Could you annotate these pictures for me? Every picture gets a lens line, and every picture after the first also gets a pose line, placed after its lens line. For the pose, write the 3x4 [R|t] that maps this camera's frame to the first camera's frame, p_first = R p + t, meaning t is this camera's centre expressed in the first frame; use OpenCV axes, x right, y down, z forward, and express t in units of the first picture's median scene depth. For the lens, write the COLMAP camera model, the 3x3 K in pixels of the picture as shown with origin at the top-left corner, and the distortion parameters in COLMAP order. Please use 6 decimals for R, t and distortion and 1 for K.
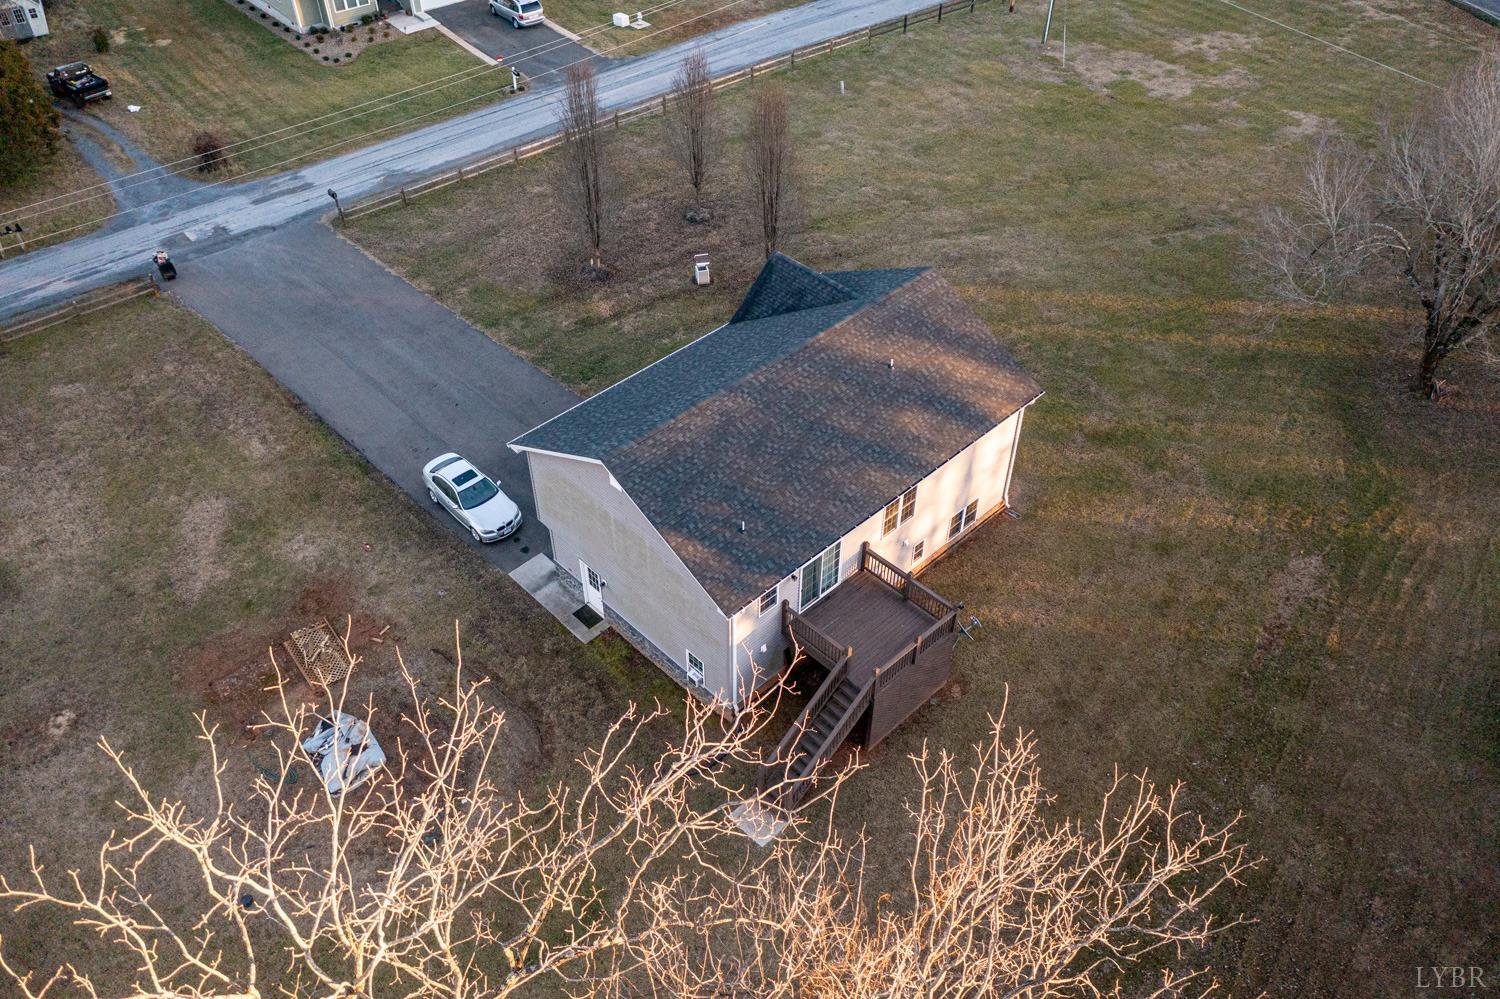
lens RADIAL K [[1192.9, 0, 757.0], [0, 1192.9, 497.7], [0, 0, 1]] dist [0.002389, 0.031553]
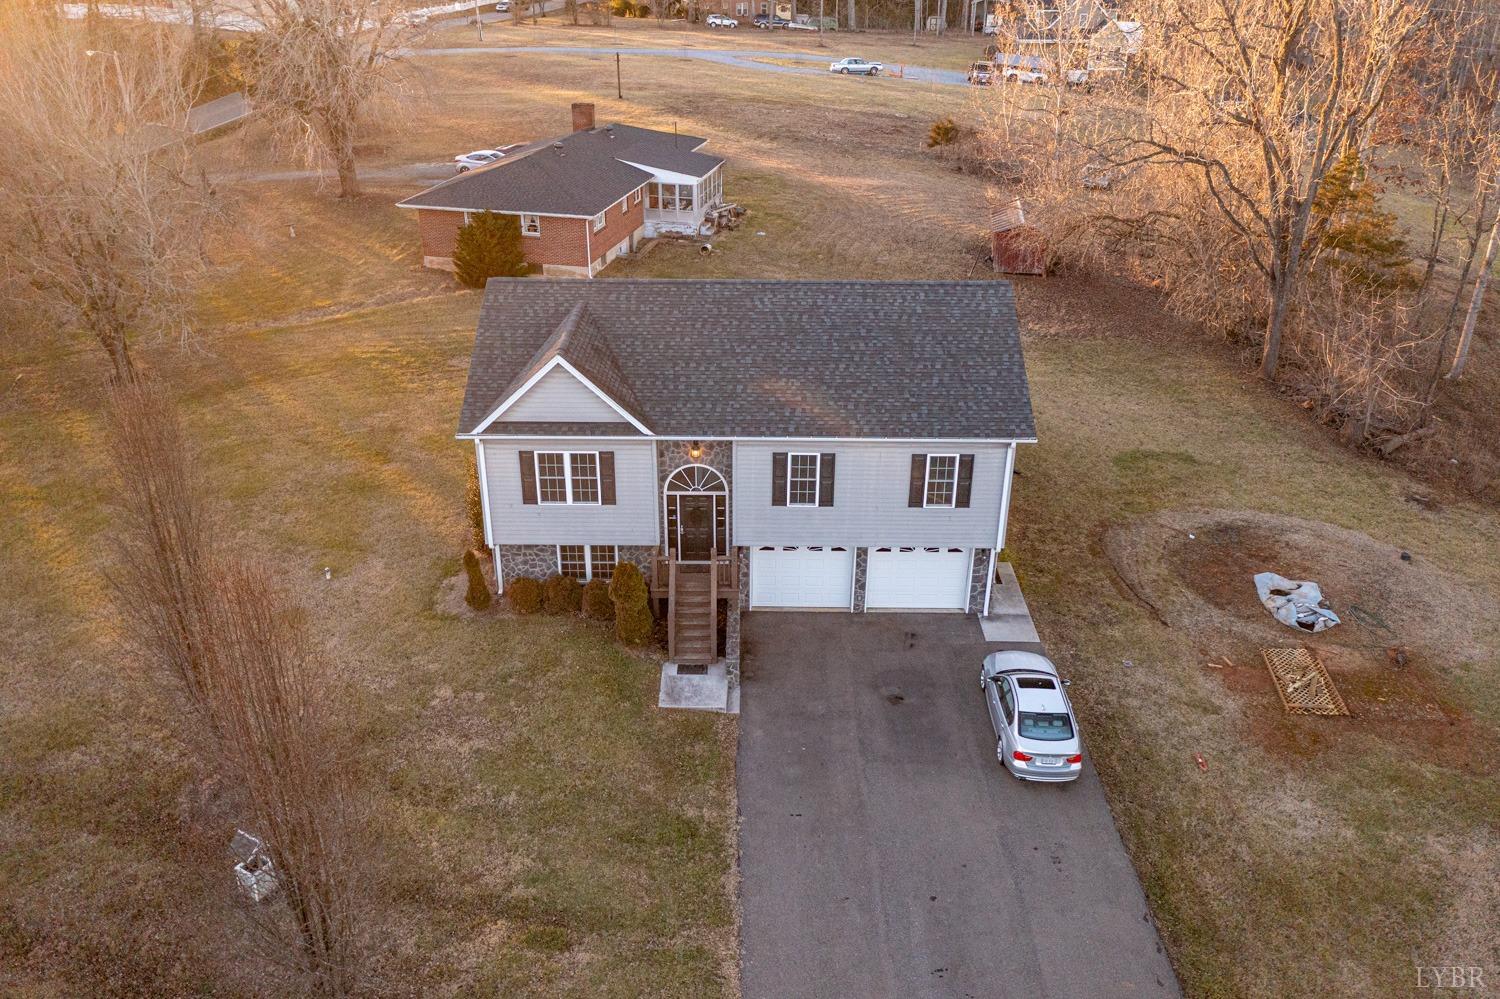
lens RADIAL K [[1192.9, 0, 751.6], [0, 1192.9, 501.6], [0, 0, 1]] dist [0.002389, 0.031553]
pose [[-0.713056, -0.324287, 0.621602, -0.416861], [0.468386, 0.439383, 0.766522, -0.518420], [-0.521695, 0.837723, -0.161413, 0.908556]]
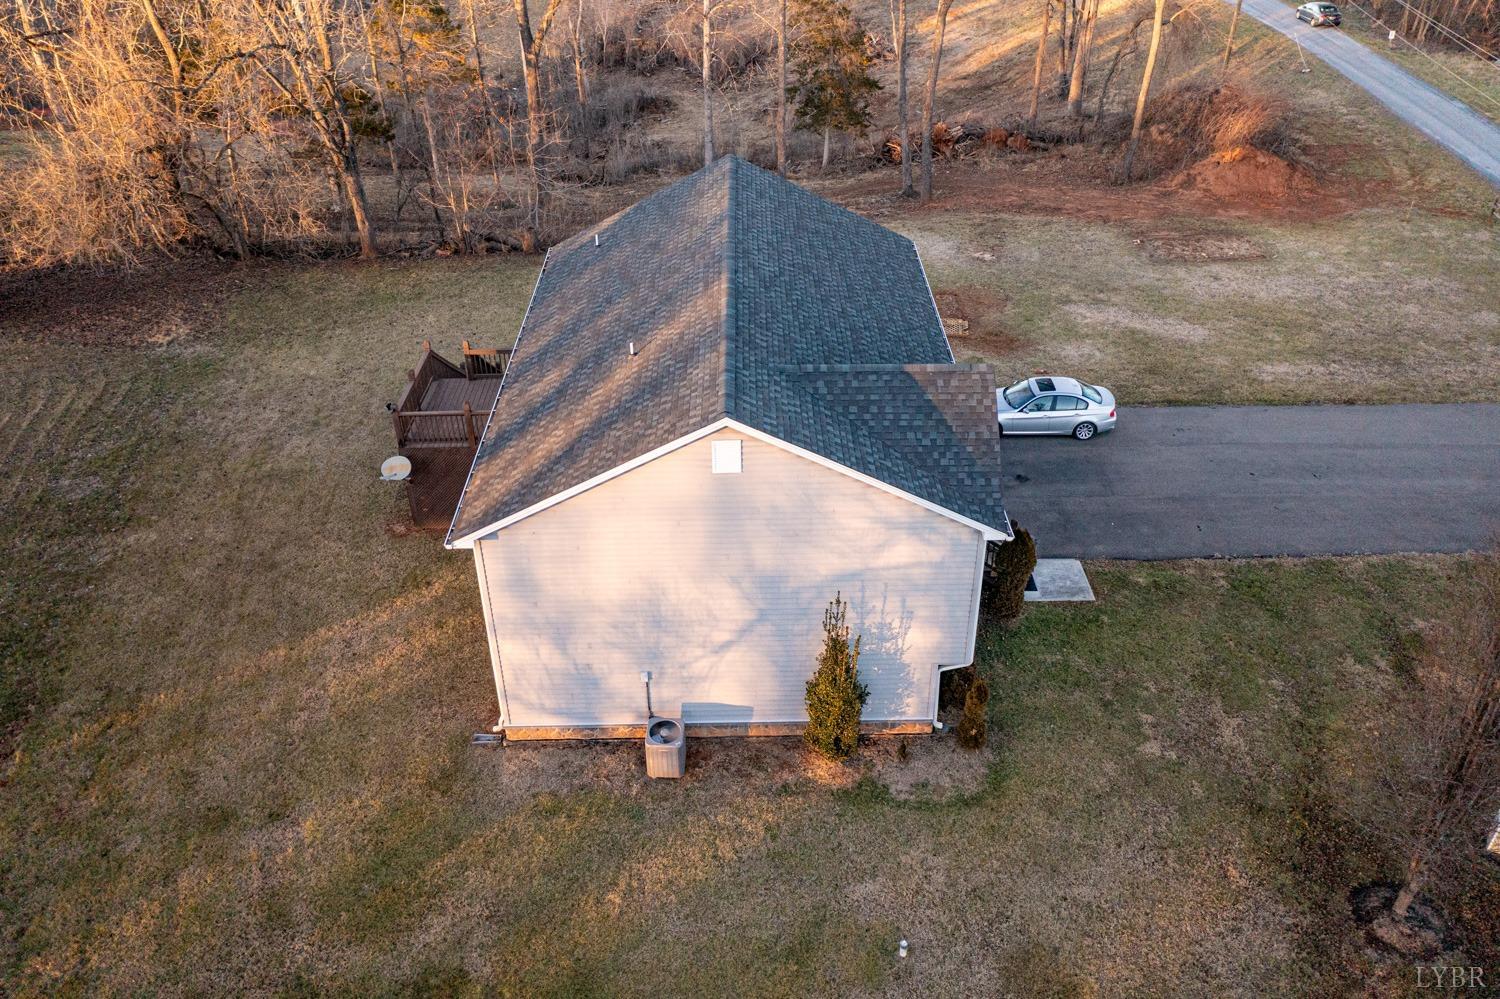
lens RADIAL K [[1192.9, 0, 753.3], [0, 1192.9, 502.0], [0, 0, 1]] dist [0.002389, 0.031553]
pose [[-0.689900, 0.401057, -0.602653, 0.351420], [-0.485199, 0.361645, 0.796112, -0.451497], [0.537233, 0.841645, -0.054907, 0.828424]]
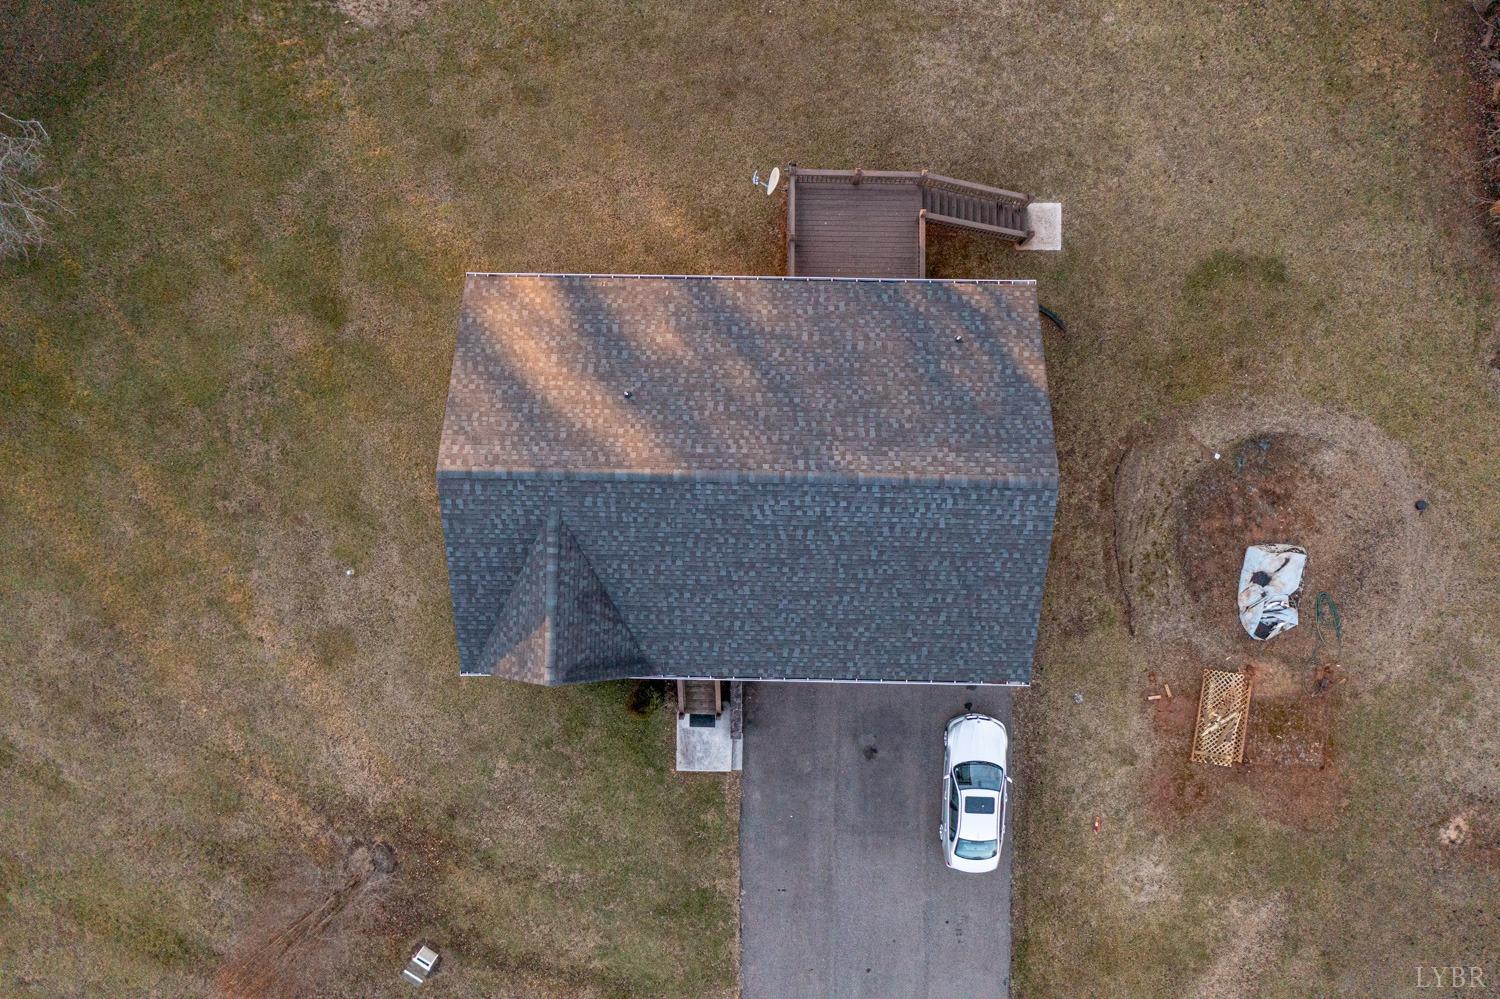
lens RADIAL K [[1192.9, 0, 748.7], [0, 1192.9, 500.7], [0, 0, 1]] dist [0.002389, 0.031553]
pose [[-0.704745, -0.709455, 0.002707, 0.006387], [0.488454, -0.482437, 0.727095, -0.476175], [-0.514535, 0.513739, 0.686532, 0.348853]]
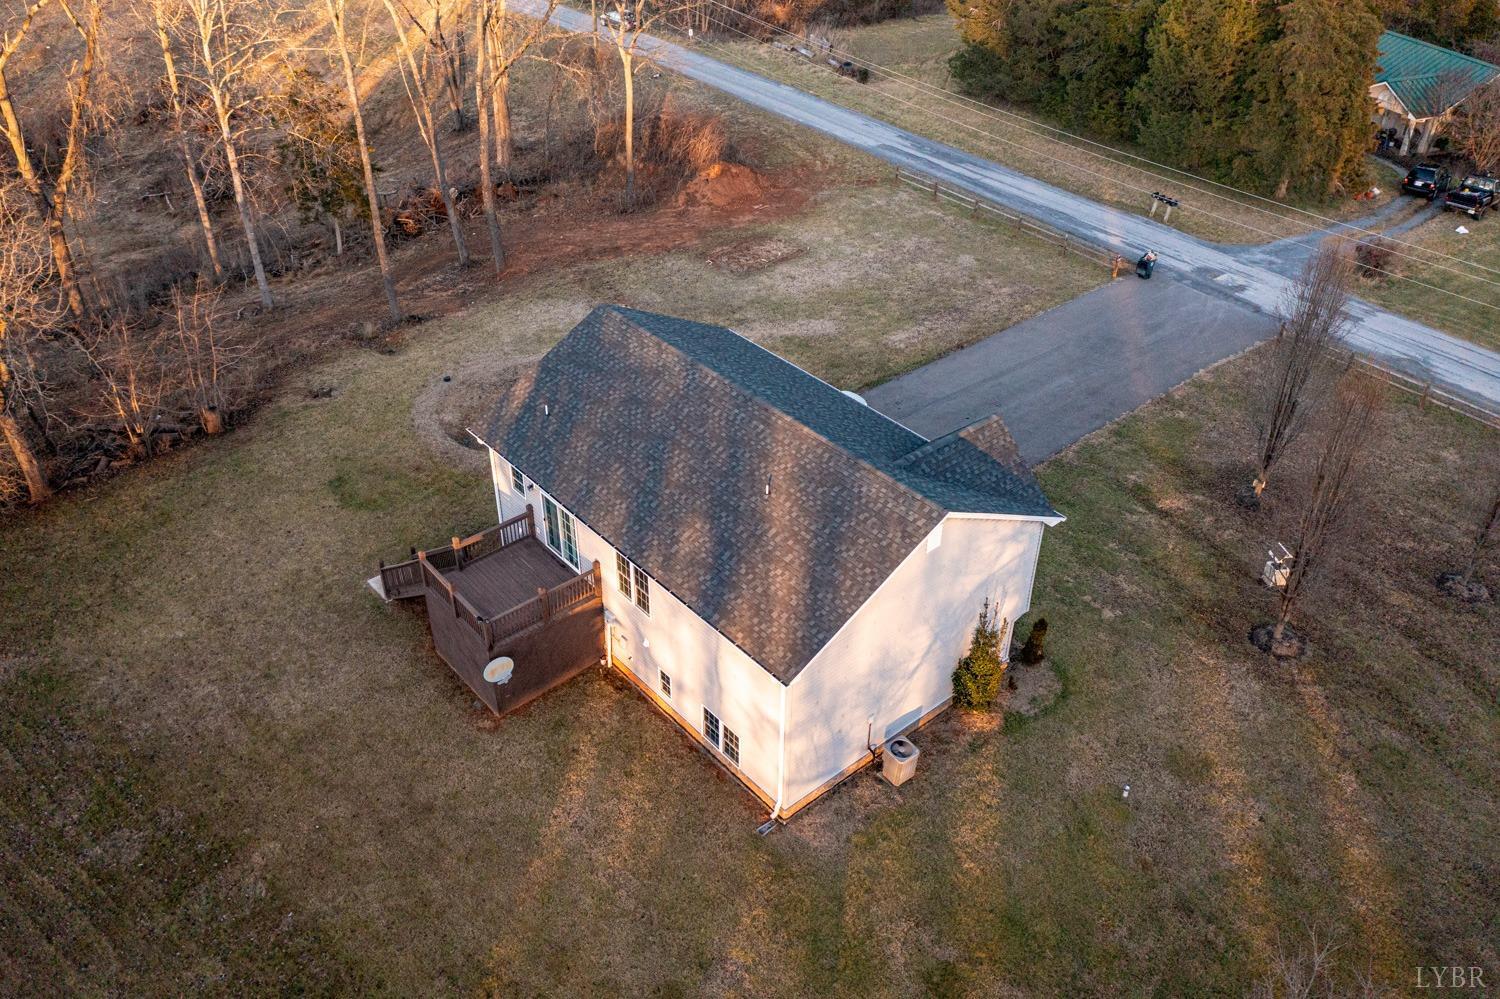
lens RADIAL K [[1192.9, 0, 752.0], [0, 1192.9, 501.5], [0, 0, 1]] dist [0.002389, 0.031553]
pose [[-0.065926, 0.573253, -0.816722, 0.560821], [-0.684072, 0.569915, 0.455239, -0.338963], [0.726430, 0.588708, 0.354574, 0.519564]]
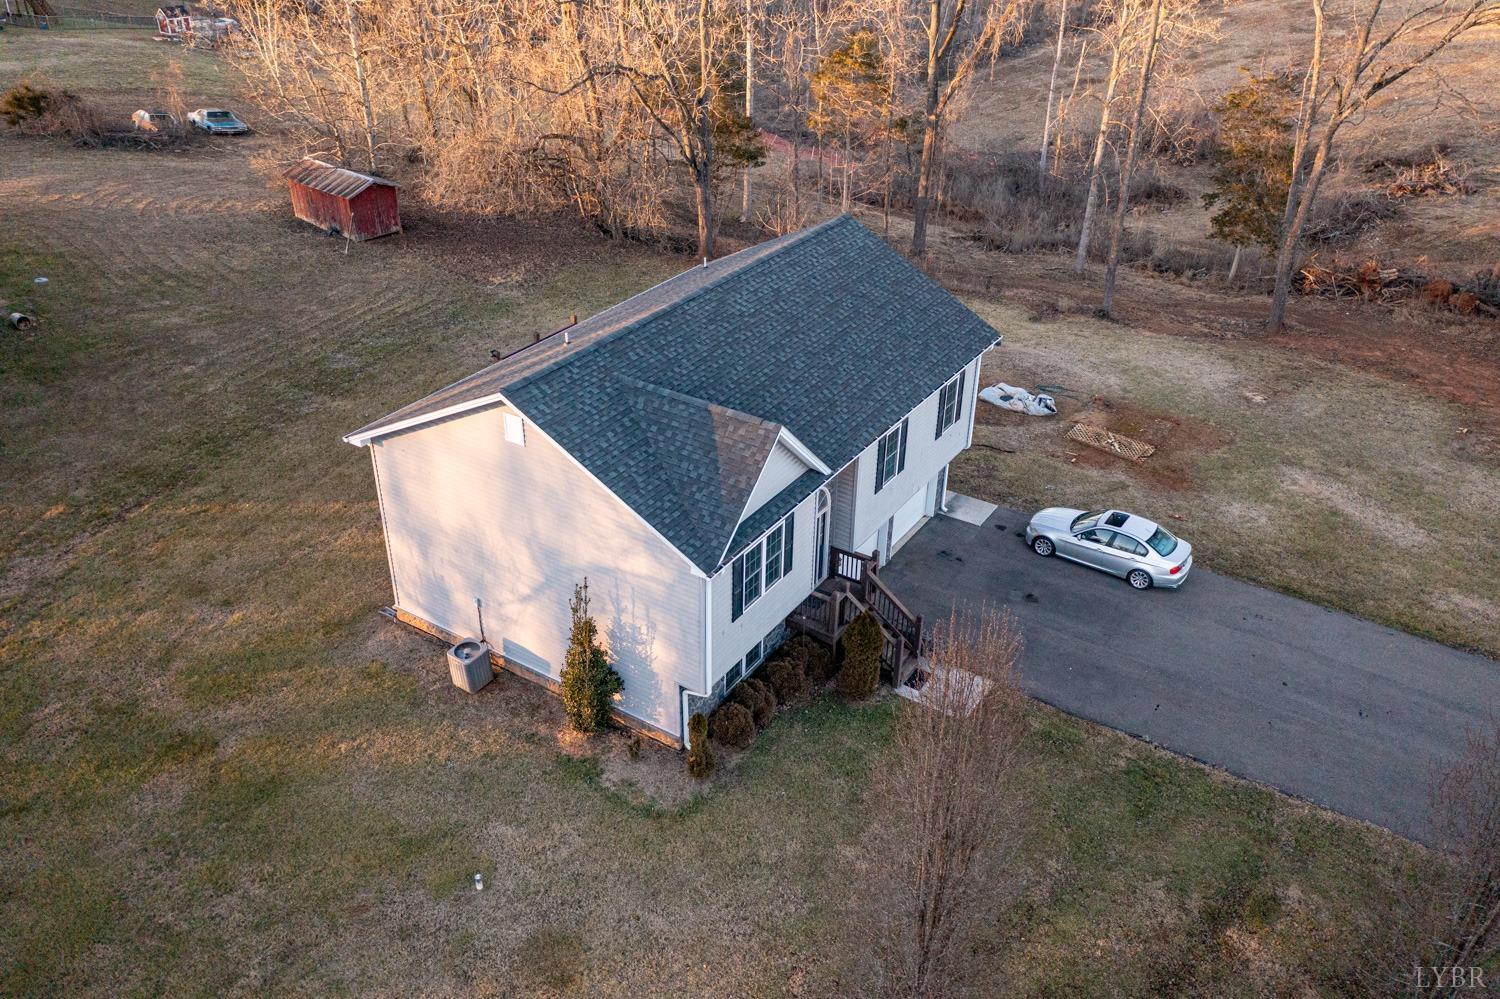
lens RADIAL K [[1192.9, 0, 752.5], [0, 1192.9, 499.5], [0, 0, 1]] dist [0.002389, 0.031553]
pose [[-0.973728, 0.098575, -0.205271, 0.118342], [-0.168458, 0.294707, 0.940622, -0.584980], [0.153217, 0.950490, -0.270359, 0.956941]]
